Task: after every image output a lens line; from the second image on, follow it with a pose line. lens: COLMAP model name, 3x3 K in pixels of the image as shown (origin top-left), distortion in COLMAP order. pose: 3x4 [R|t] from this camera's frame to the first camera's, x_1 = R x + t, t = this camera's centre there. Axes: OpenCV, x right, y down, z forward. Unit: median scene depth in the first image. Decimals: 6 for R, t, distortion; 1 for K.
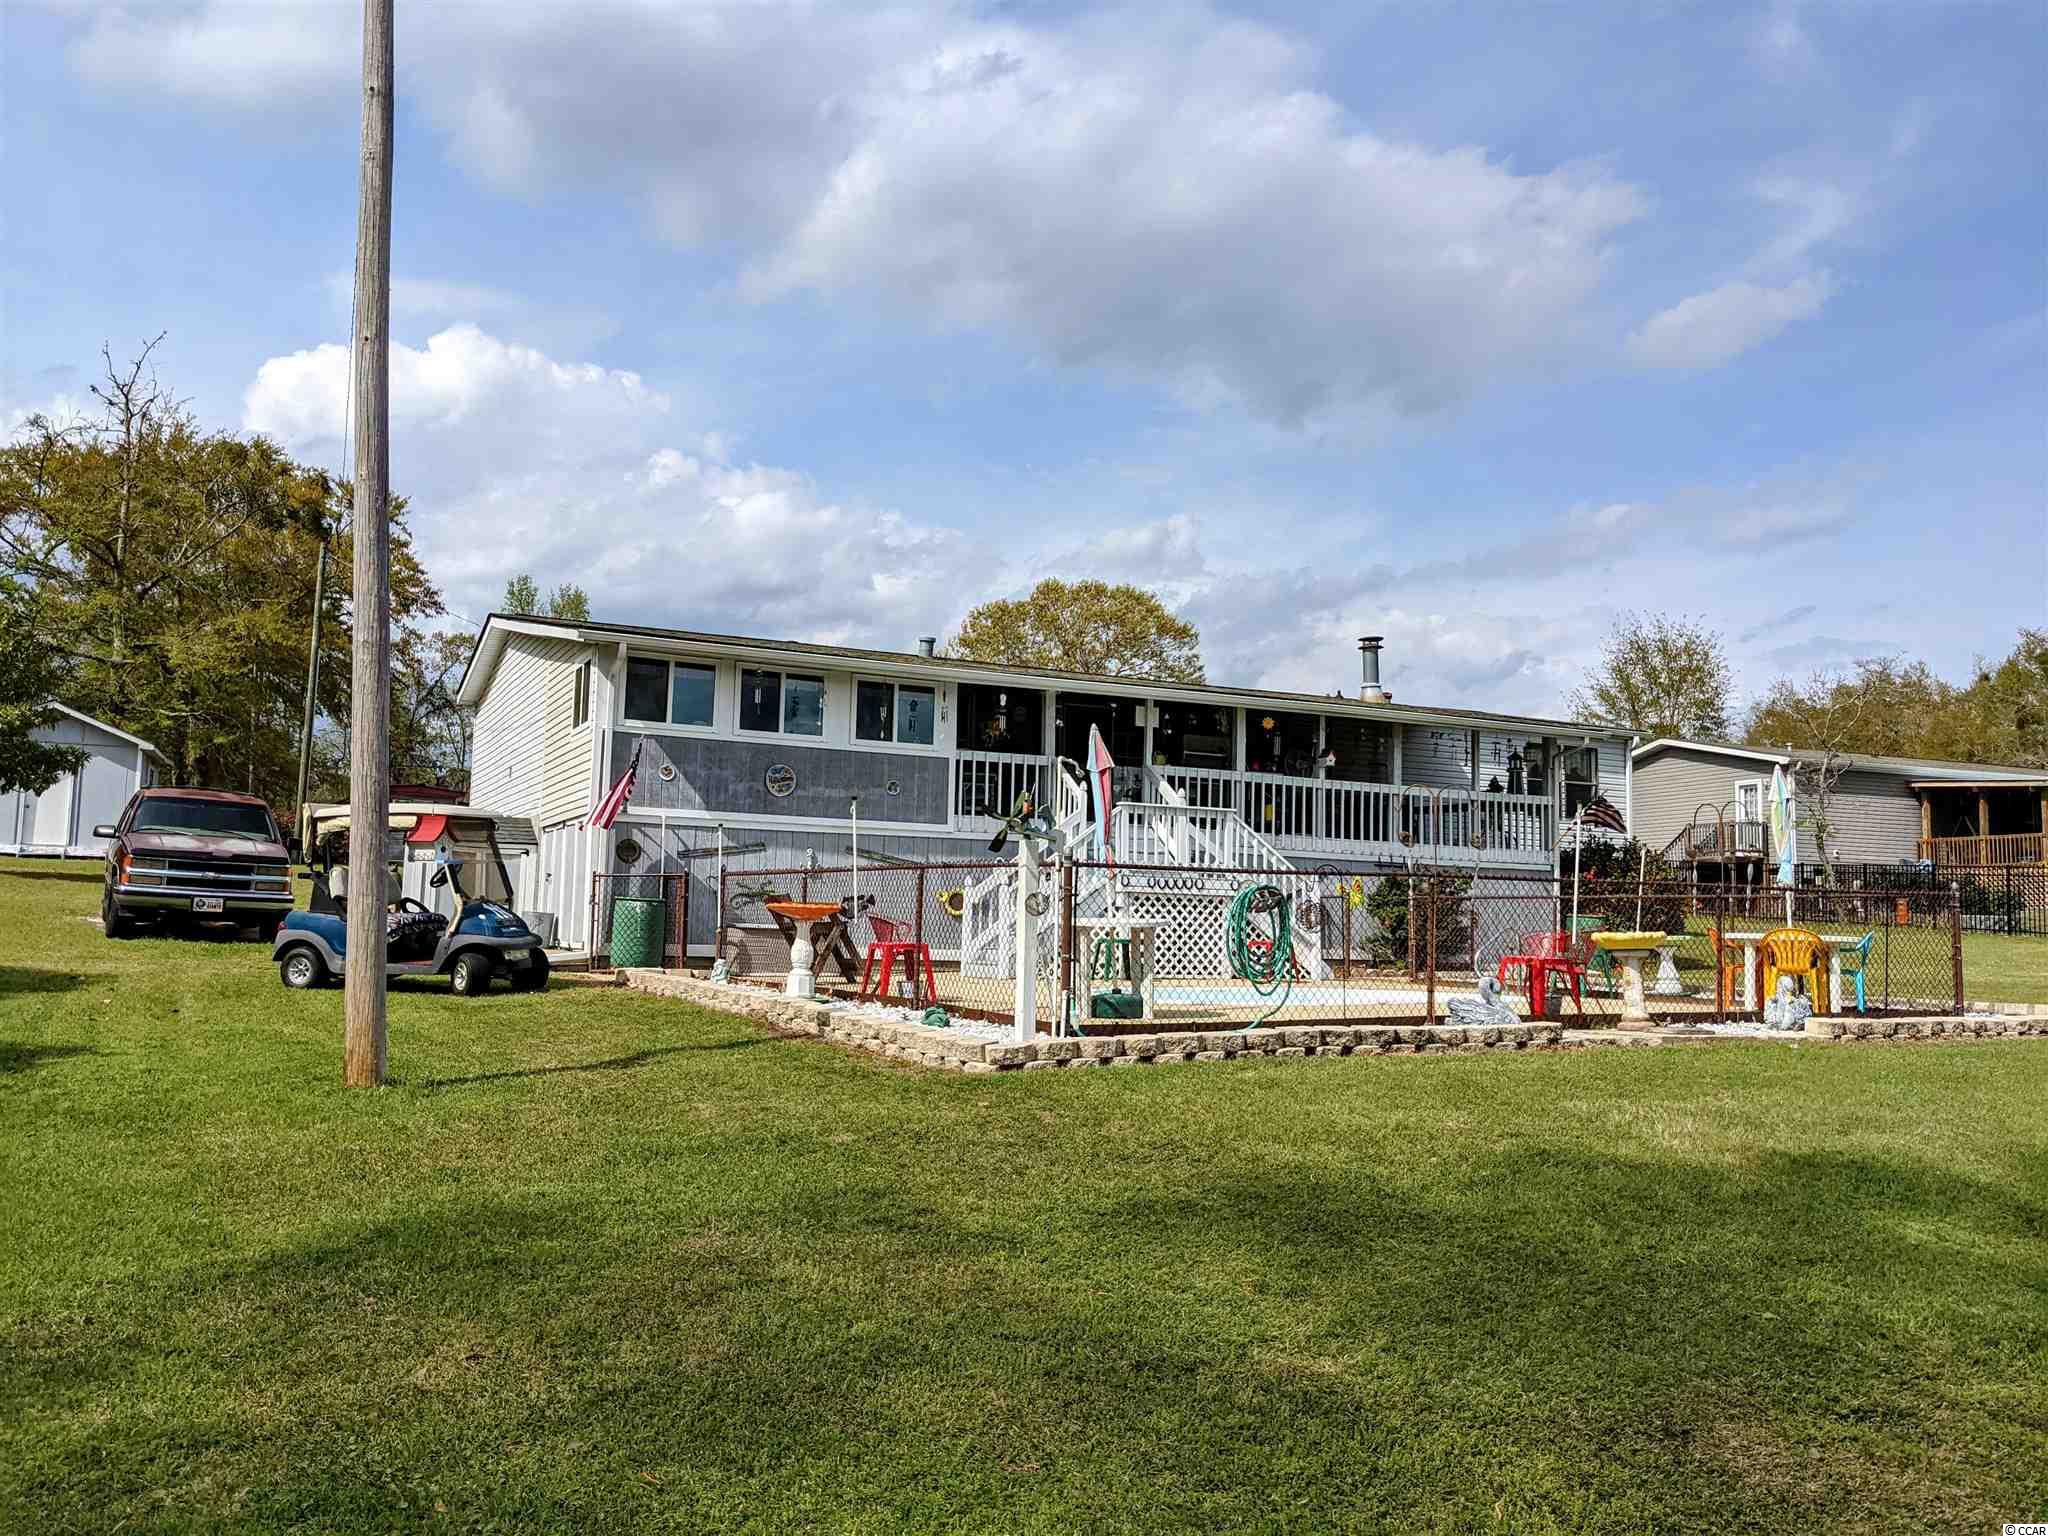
lens RADIAL K [[1608.9, 0, 1013.6], [0, 1608.9, 763.2], [0, 0, 1]] dist [0.047077, -0.057852]
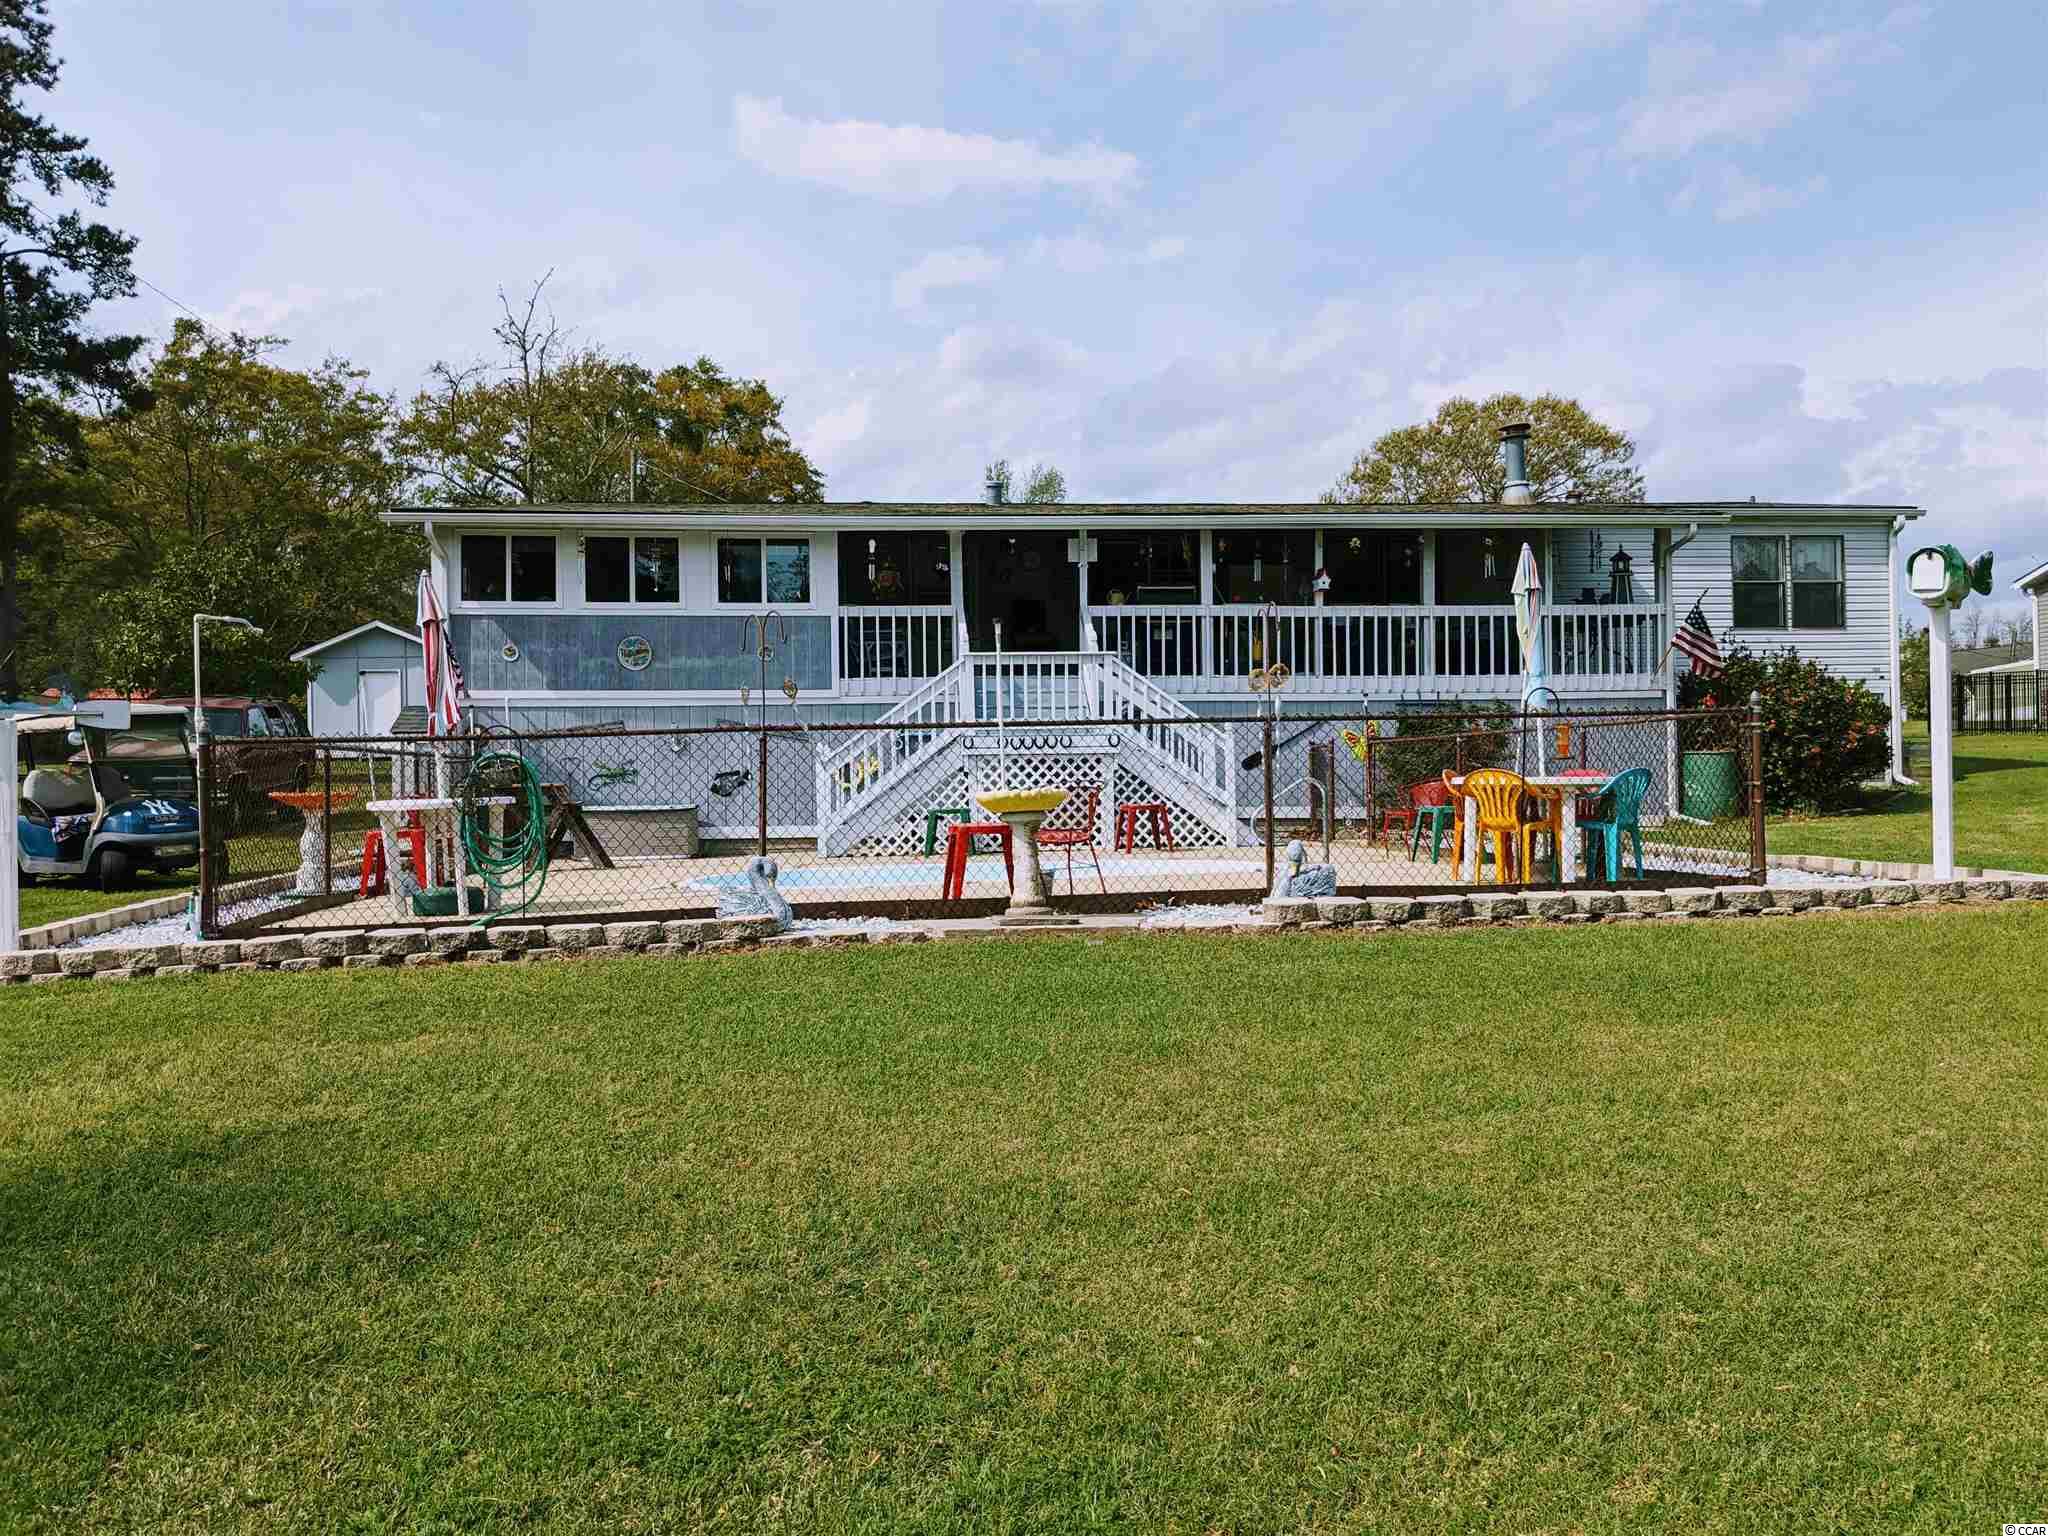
lens RADIAL K [[1608.9, 0, 1035.8], [0, 1608.9, 771.9], [0, 0, 1]] dist [0.047077, -0.057852]
pose [[0.937666, -0.041892, -0.345004, 0.378875], [0.072606, 0.994416, 0.076583, 0.023235], [0.339869, -0.096858, 0.935472, 0.179881]]
